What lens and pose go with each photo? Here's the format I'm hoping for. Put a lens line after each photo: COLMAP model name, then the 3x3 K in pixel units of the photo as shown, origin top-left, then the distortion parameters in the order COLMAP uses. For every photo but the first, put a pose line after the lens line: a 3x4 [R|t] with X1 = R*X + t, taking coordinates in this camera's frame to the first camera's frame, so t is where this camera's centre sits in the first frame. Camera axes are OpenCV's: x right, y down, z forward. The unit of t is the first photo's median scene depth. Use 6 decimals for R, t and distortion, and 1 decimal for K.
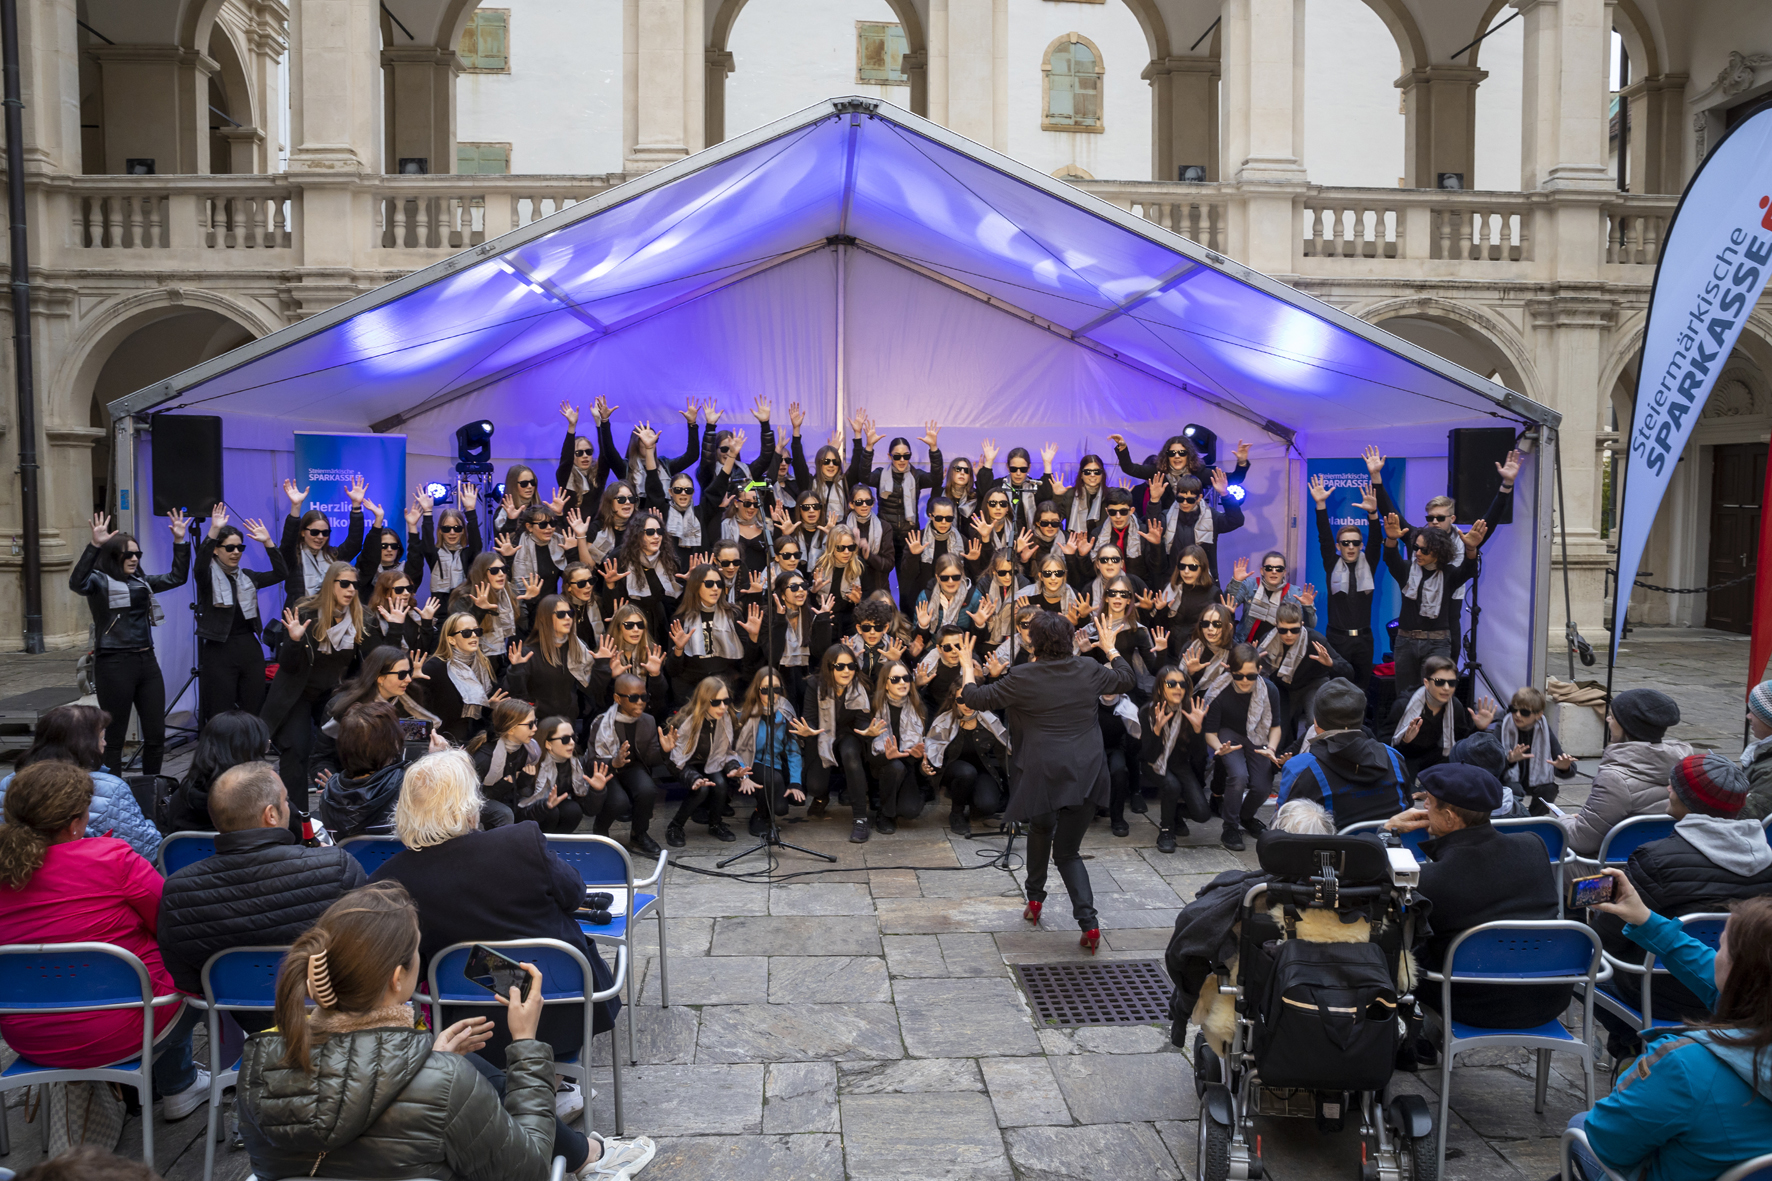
lens RADIAL K [[1246.9, 0, 886.0], [0, 1246.9, 590.5], [0, 0, 1]] dist [-0.106348, 0.074098]
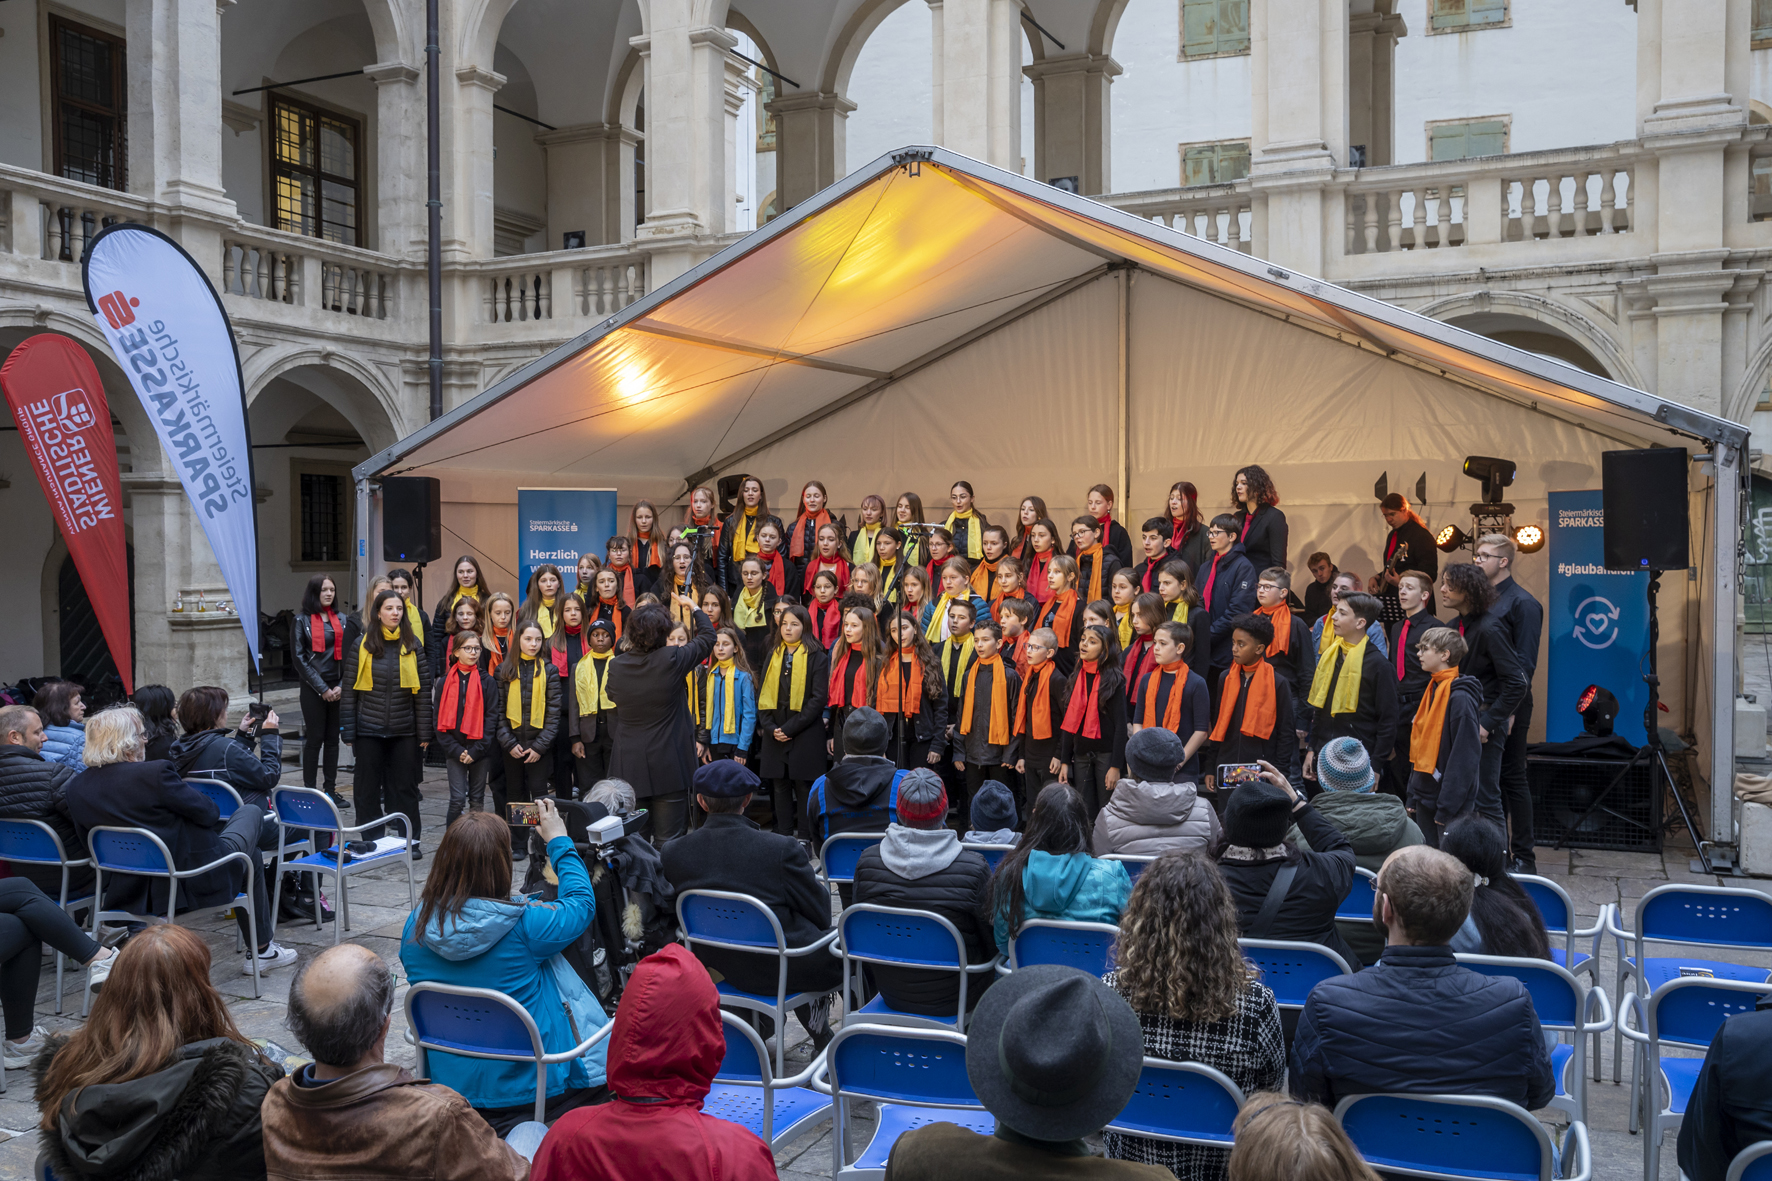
lens RADIAL K [[1433.4, 0, 886.0], [0, 1433.4, 590.5], [0, 0, 1]] dist [-0.029777, -0.006282]
pose [[0.891245, 0.010112, -0.453410, 0.266967], [-0.031156, 0.998755, -0.038967, 0.000767], [0.452452, 0.048856, 0.890450, 0.004809]]
